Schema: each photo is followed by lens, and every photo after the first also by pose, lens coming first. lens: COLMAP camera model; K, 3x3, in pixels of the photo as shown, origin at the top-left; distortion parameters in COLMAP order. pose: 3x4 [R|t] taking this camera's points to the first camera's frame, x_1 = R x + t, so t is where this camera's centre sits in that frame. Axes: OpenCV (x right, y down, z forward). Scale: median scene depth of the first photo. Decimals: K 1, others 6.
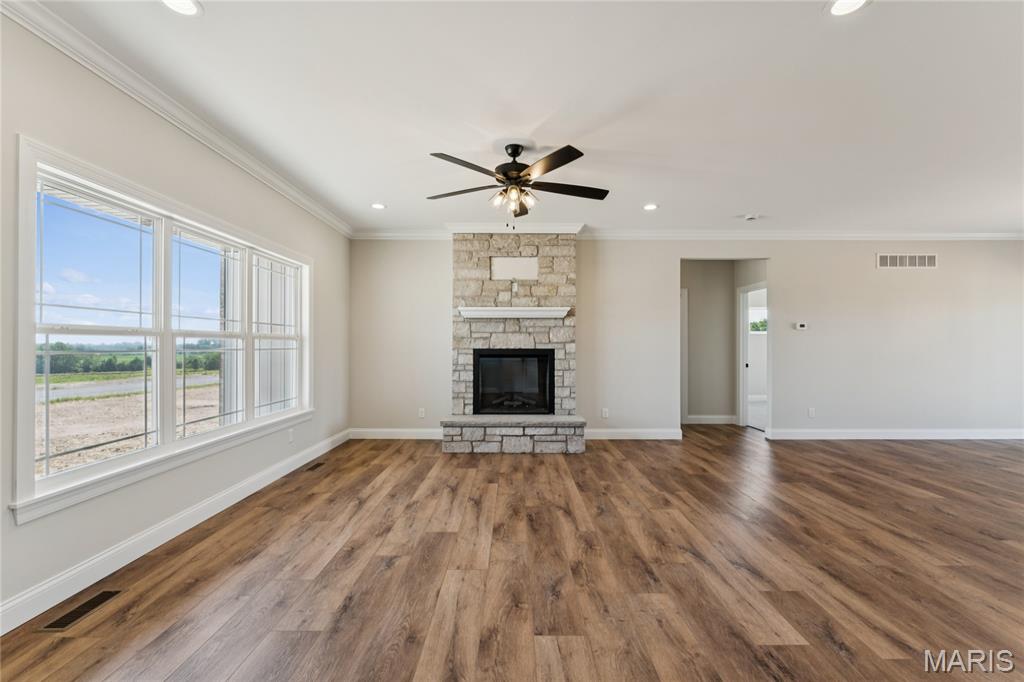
lens RADIAL K [[447.7, 0, 513.4], [0, 447.7, 347.4], [0, 0, 1]] dist [0.000882, -0.001848]
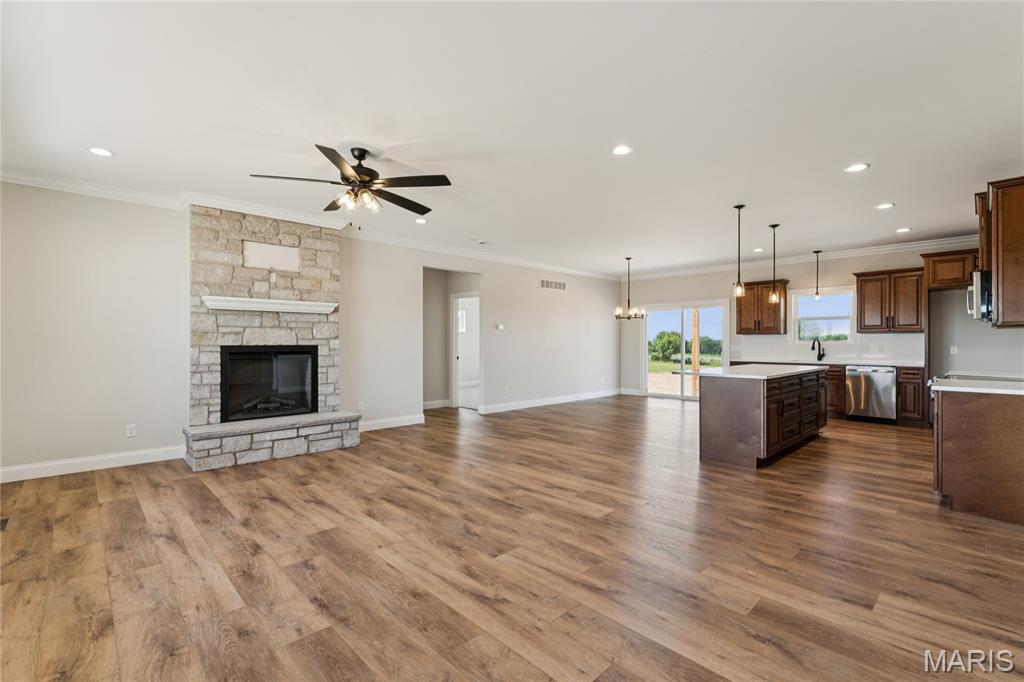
lens RADIAL K [[456.1, 0, 511.8], [0, 456.1, 346.9], [0, 0, 1]] dist [0.003061, -0.001190]
pose [[0.721444, -0.008789, 0.692417, -0.337736], [0.004225, 0.999957, 0.008291, 0.000731], [-0.692460, -0.003056, 0.721450, -0.007120]]
